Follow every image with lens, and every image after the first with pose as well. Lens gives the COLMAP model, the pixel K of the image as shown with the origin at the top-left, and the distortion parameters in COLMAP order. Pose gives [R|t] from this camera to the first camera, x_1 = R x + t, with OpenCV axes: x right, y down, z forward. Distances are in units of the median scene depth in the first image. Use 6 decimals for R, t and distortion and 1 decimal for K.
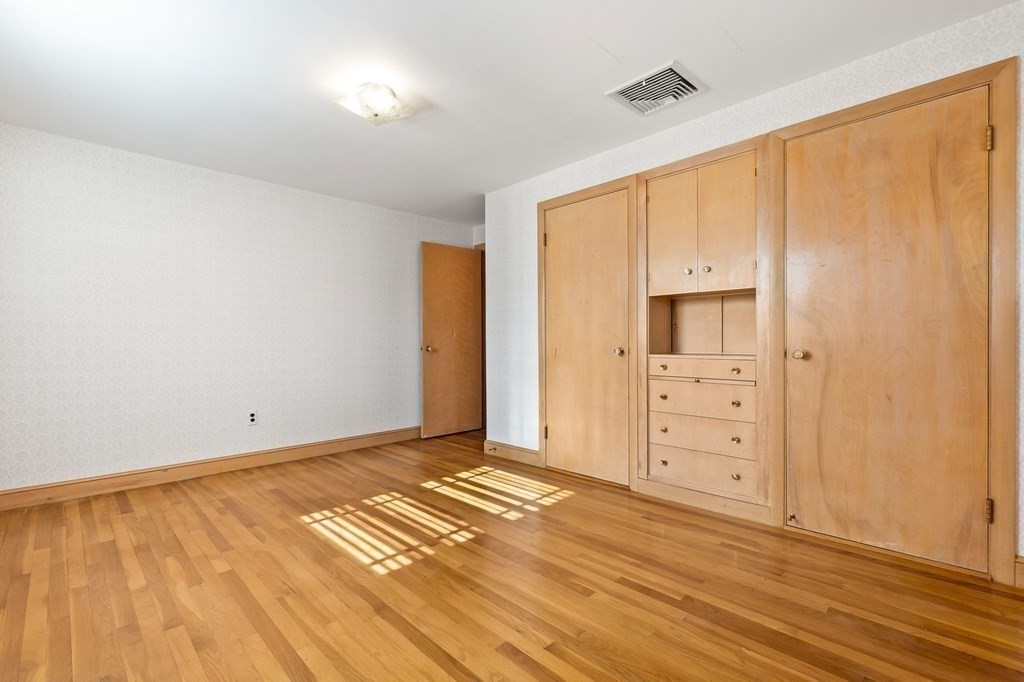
lens RADIAL K [[479.6, 0, 508.3], [0, 479.6, 343.9], [0, 0, 1]] dist [0.001262, 0.000310]
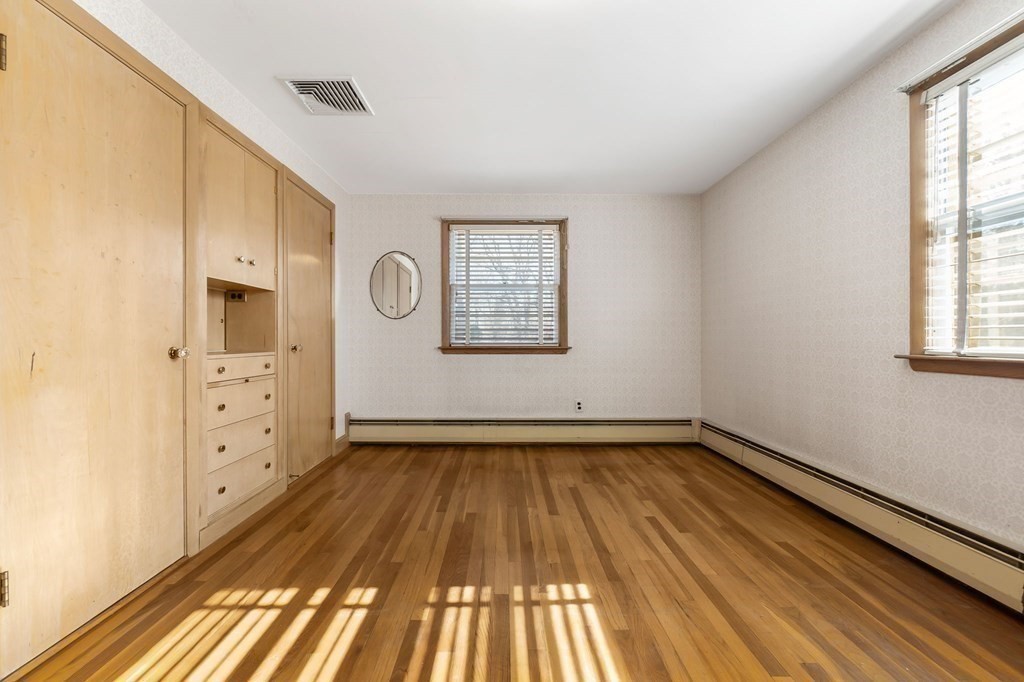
lens RADIAL K [[479.6, 0, 487.4], [0, 479.6, 340.9], [0, 0, 1]] dist [0.001262, 0.000310]
pose [[-0.722616, 0.000962, 0.691250, -0.637590], [0.004906, 0.999981, 0.003737, -0.000697], [-0.691233, 0.006092, -0.722606, 1.487977]]
